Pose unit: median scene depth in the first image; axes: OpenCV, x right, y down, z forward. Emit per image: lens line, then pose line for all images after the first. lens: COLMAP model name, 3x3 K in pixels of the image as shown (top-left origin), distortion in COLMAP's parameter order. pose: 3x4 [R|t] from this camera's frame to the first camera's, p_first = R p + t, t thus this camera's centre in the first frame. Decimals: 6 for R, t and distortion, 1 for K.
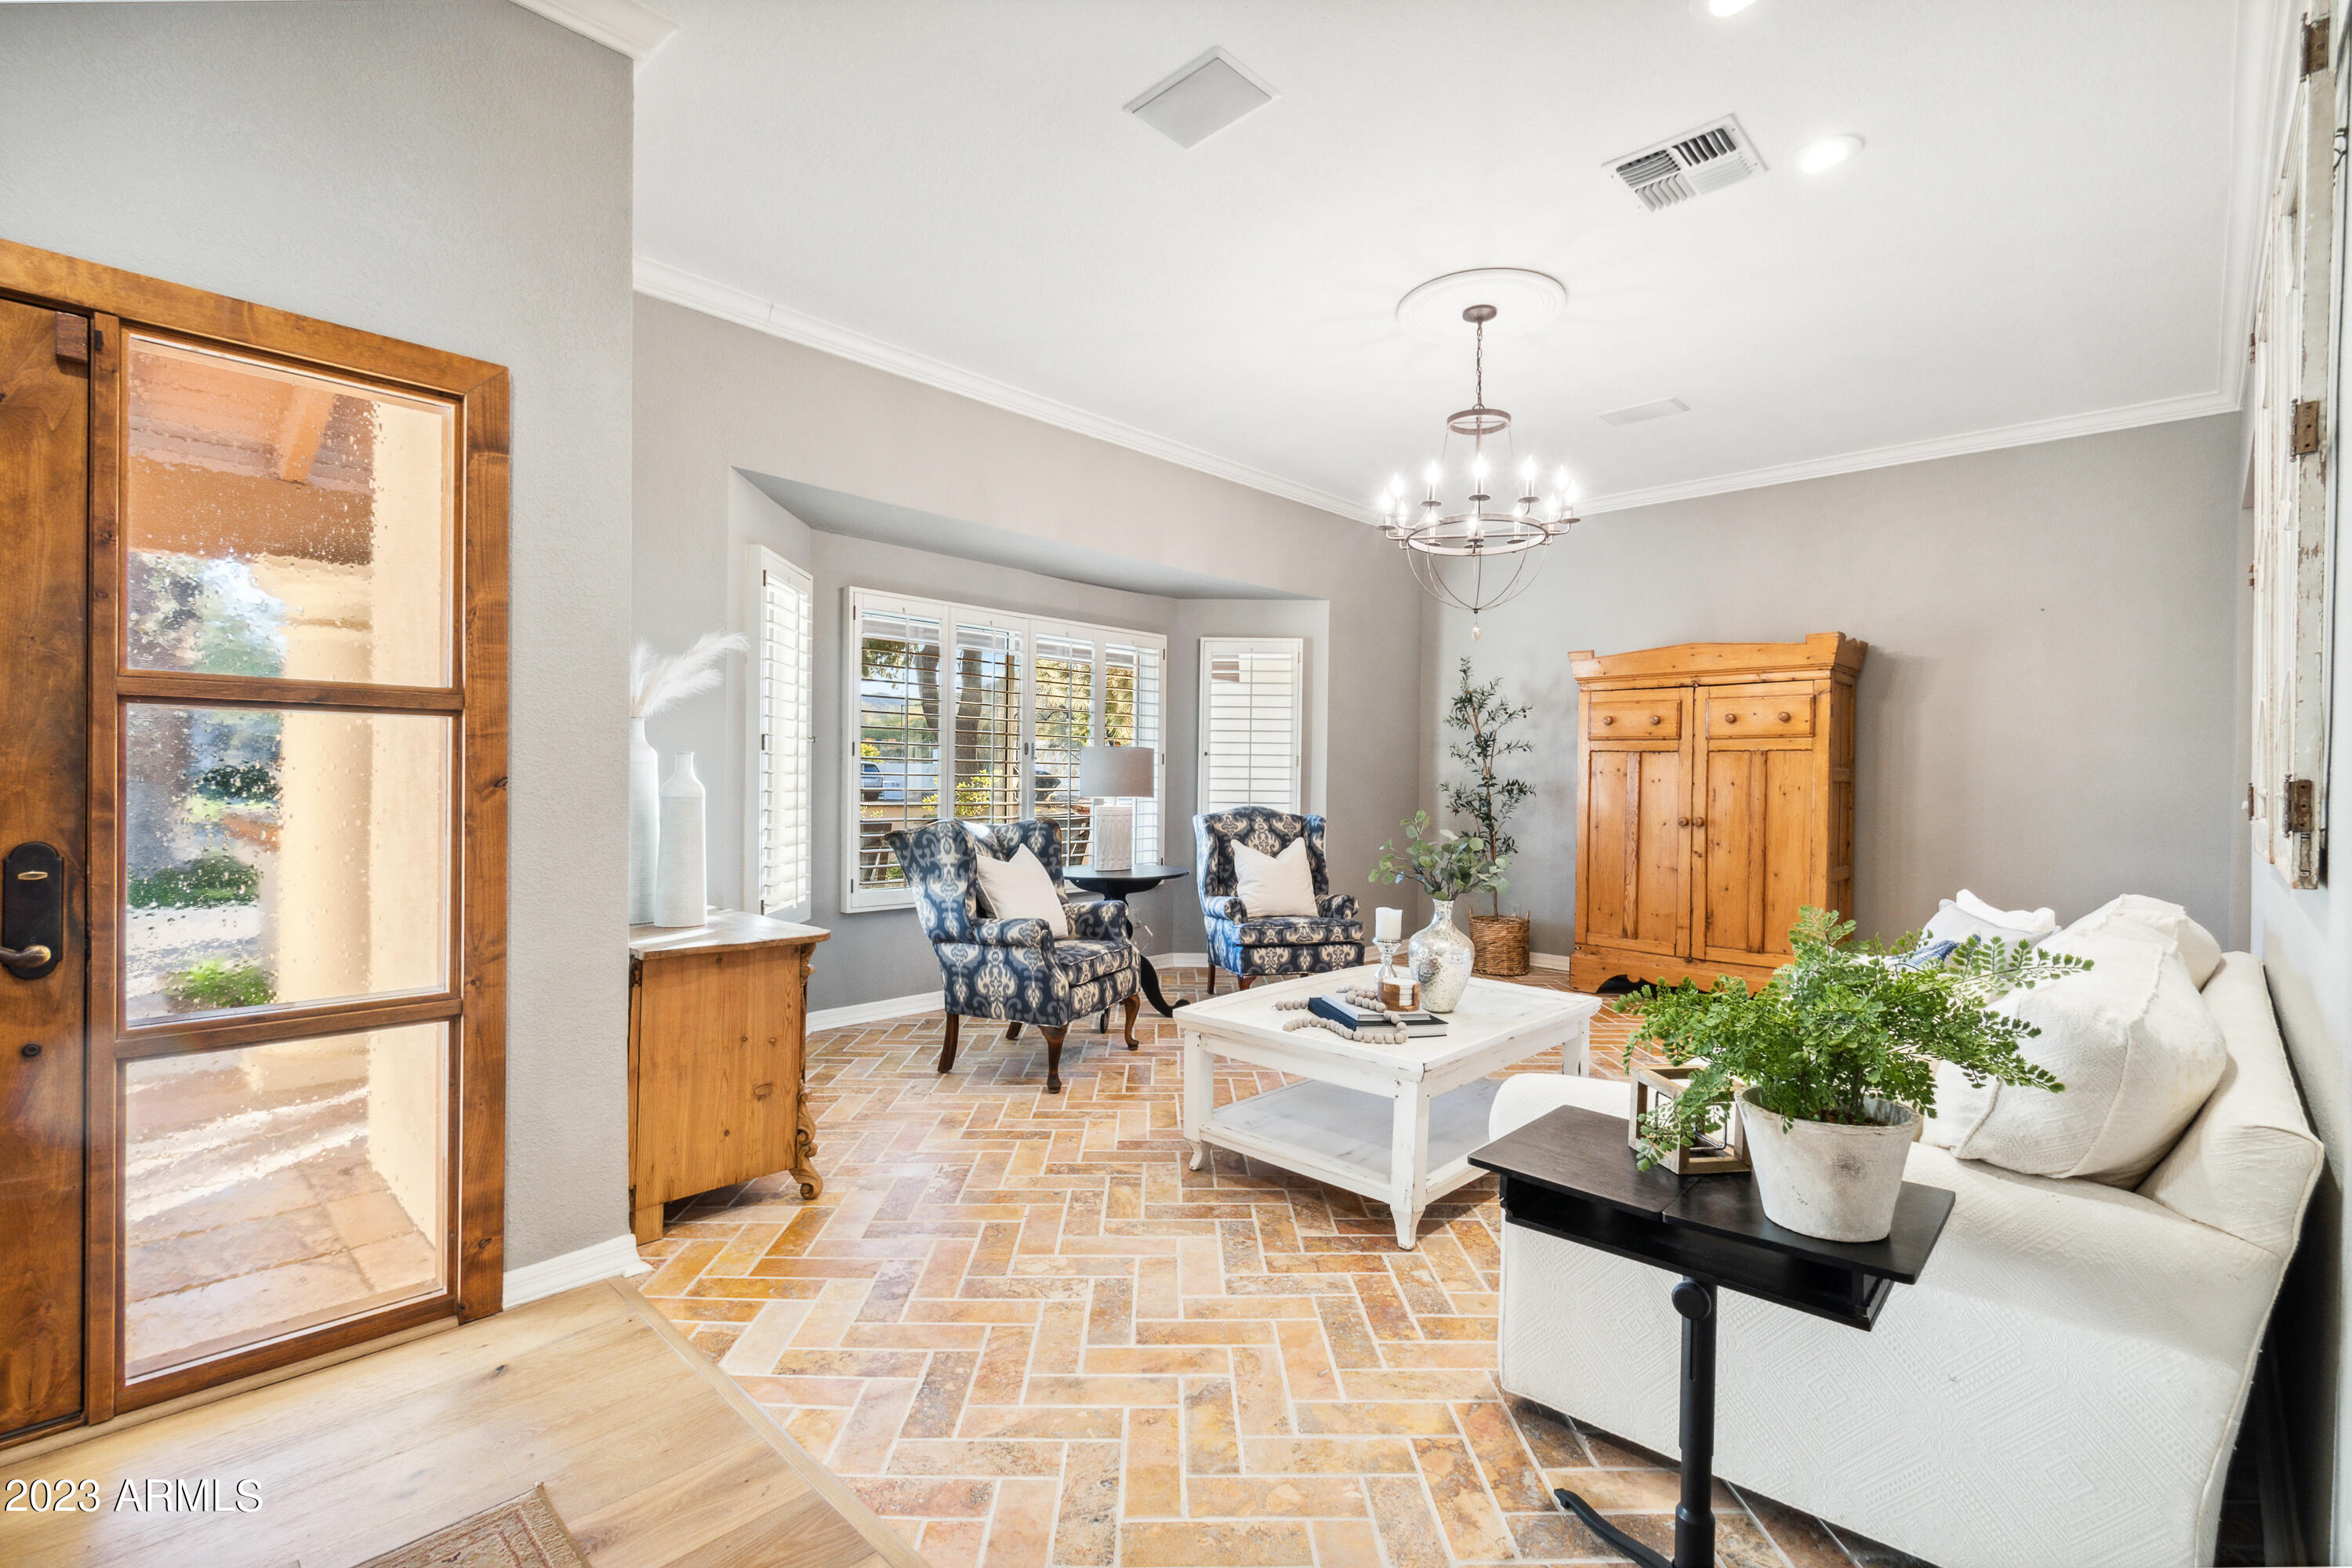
lens RADIAL K [[1053.8, 0, 1177.7], [0, 1053.8, 795.3], [0, 0, 1]] dist [-0.000972, -0.000293]
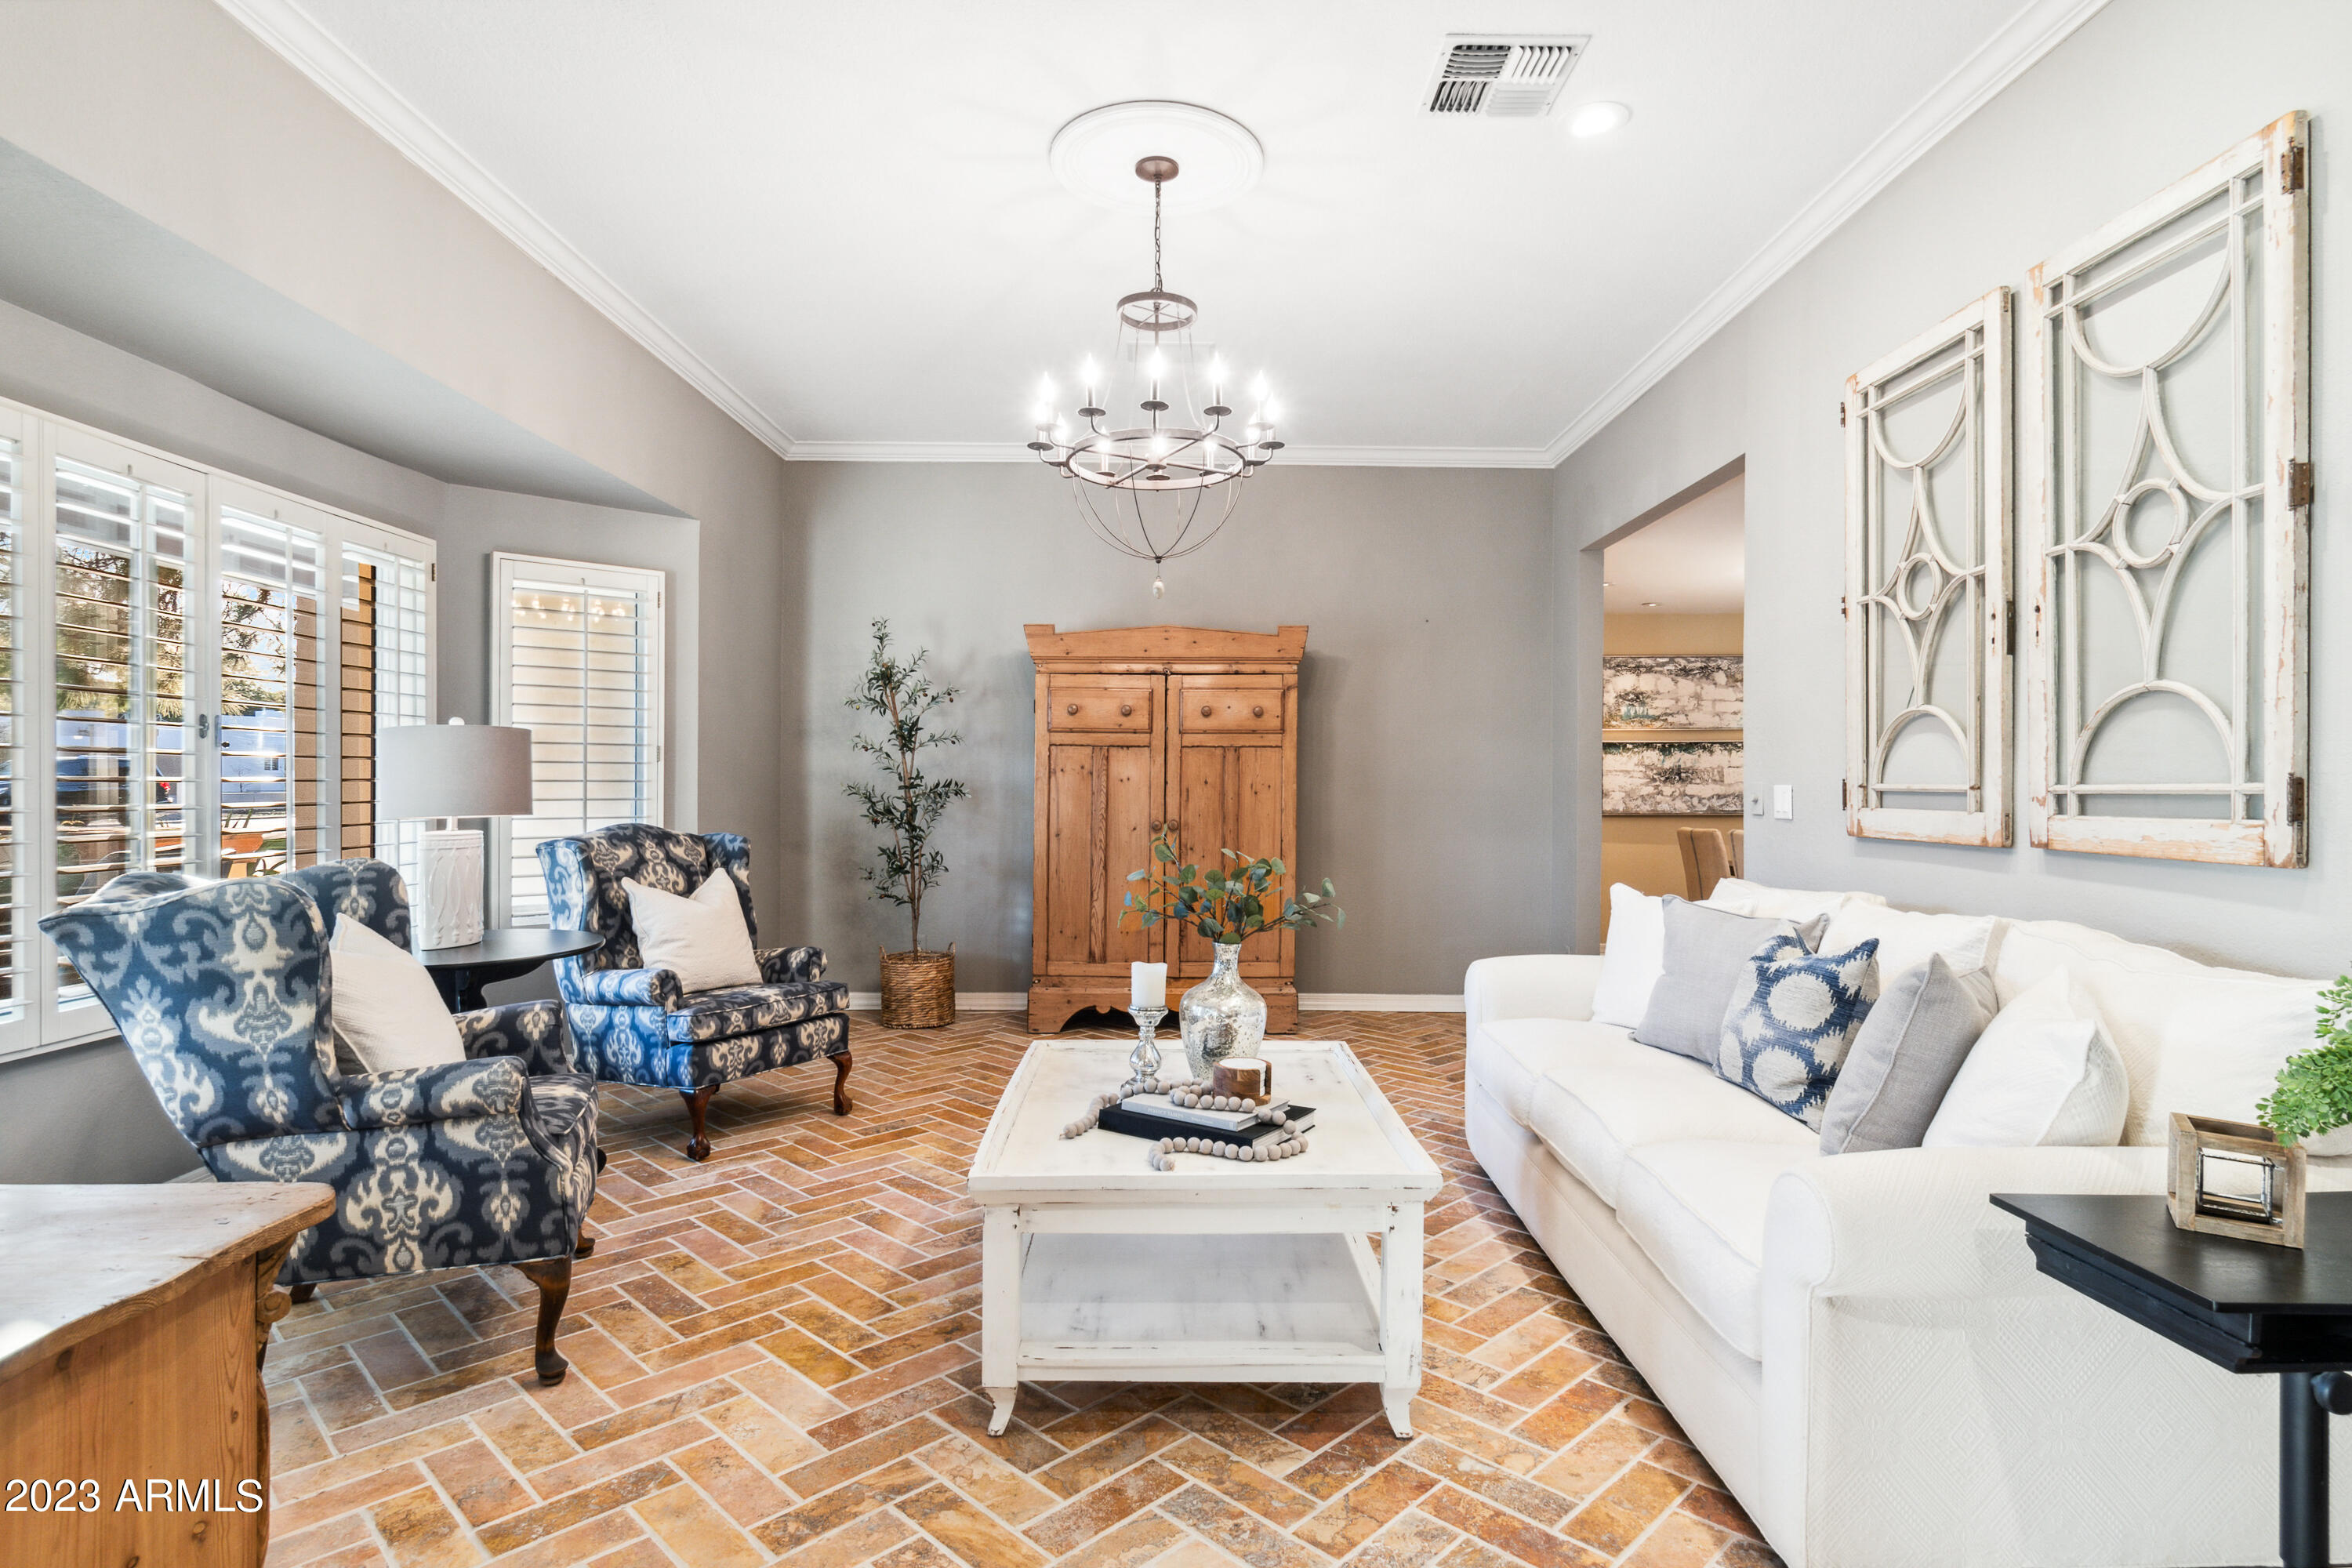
lens RADIAL K [[1220.2, 0, 1174.8], [0, 1220.2, 797.9], [0, 0, 1]] dist [0.003568, -0.000048]
pose [[0.715565, -0.017684, 0.698322, -0.240441], [0.016359, 0.999830, 0.008556, -0.007243], [-0.698355, 0.005302, 0.715732, 0.263557]]
